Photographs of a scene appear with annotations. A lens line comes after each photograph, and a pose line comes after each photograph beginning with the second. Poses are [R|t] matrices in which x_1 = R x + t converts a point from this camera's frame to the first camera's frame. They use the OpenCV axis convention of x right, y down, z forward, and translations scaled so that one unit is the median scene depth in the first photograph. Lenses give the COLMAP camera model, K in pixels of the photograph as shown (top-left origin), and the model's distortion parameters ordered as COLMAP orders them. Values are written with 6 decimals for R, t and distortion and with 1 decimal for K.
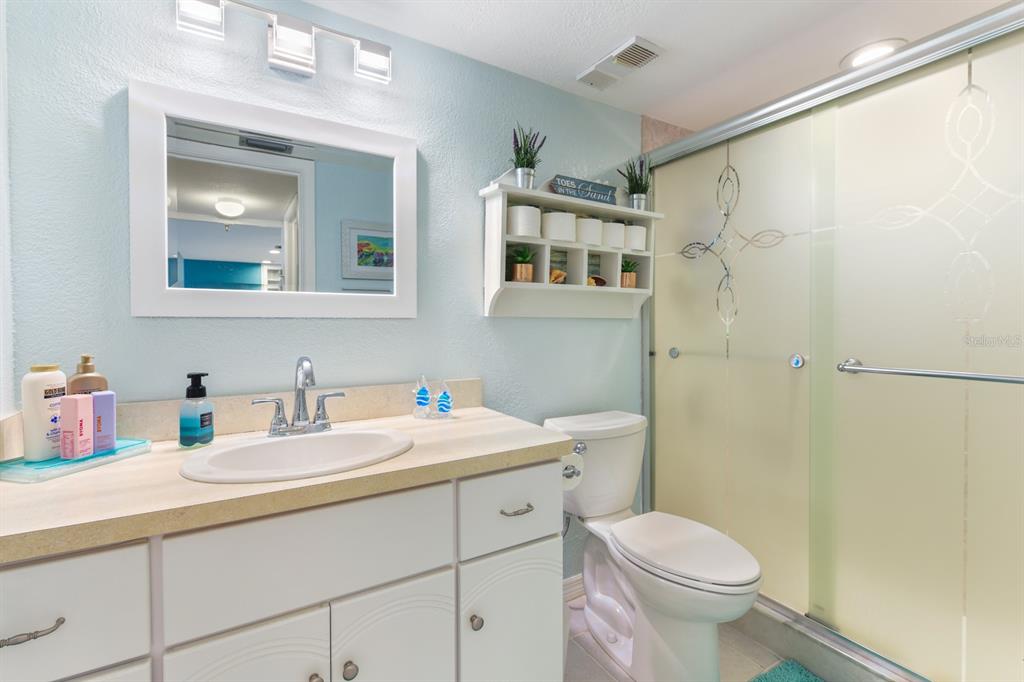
lens RADIAL K [[457.6, 0, 512.4], [0, 457.6, 324.9], [0, 0, 1]] dist [0.000933, -0.000216]
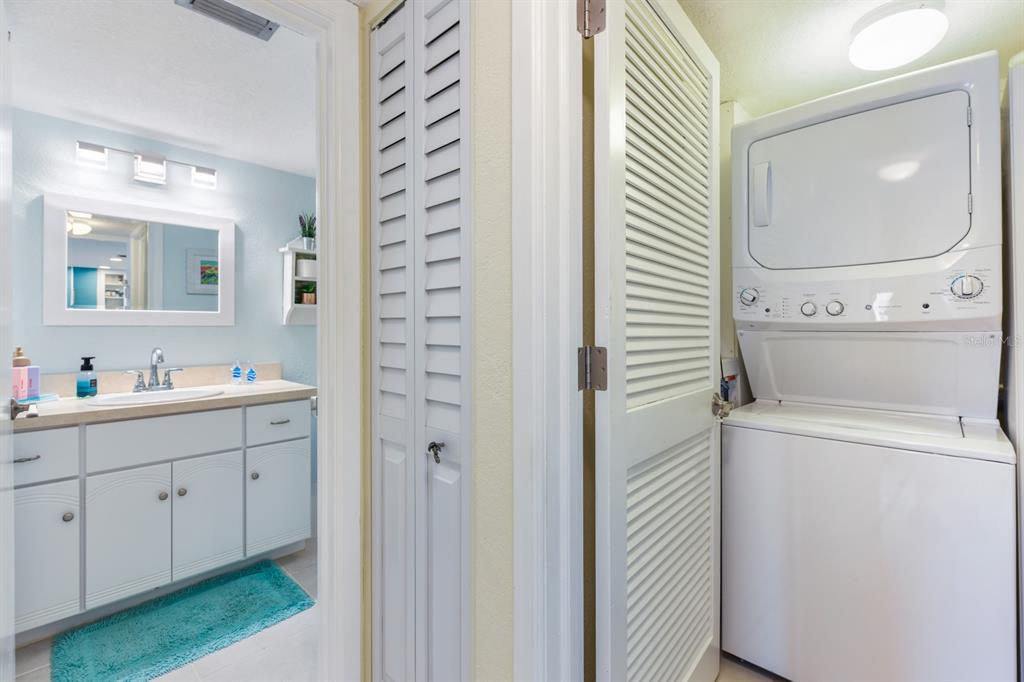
lens RADIAL K [[457.6, 0, 512.4], [0, 457.6, 324.9], [0, 0, 1]] dist [0.000933, -0.000216]
pose [[0.968839, 0.002227, 0.247682, 0.395965], [0.000457, 0.999942, -0.010775, -0.000186], [-0.247692, 0.010553, 0.968781, -0.953052]]
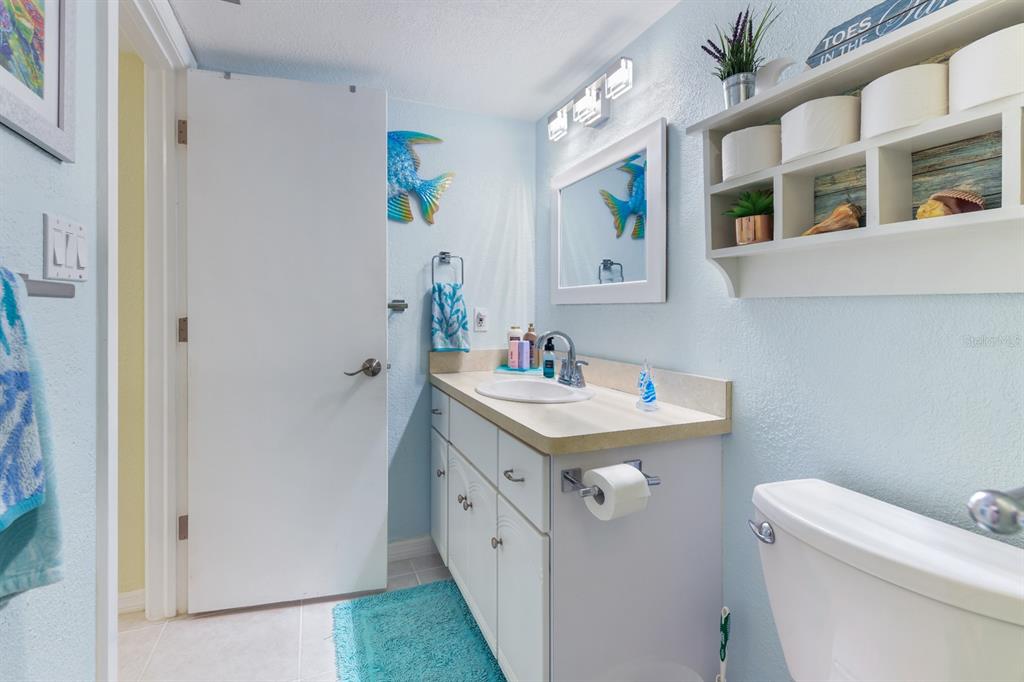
lens RADIAL K [[446.6, 0, 511.6], [0, 446.6, 312.1], [0, 0, 1]] dist [-0.037332, -0.000044]
pose [[-0.129830, 0.008176, -0.991502, 0.834402], [-0.002920, 0.999959, 0.008628, -0.001176], [0.991532, 0.004015, -0.129801, 0.893407]]
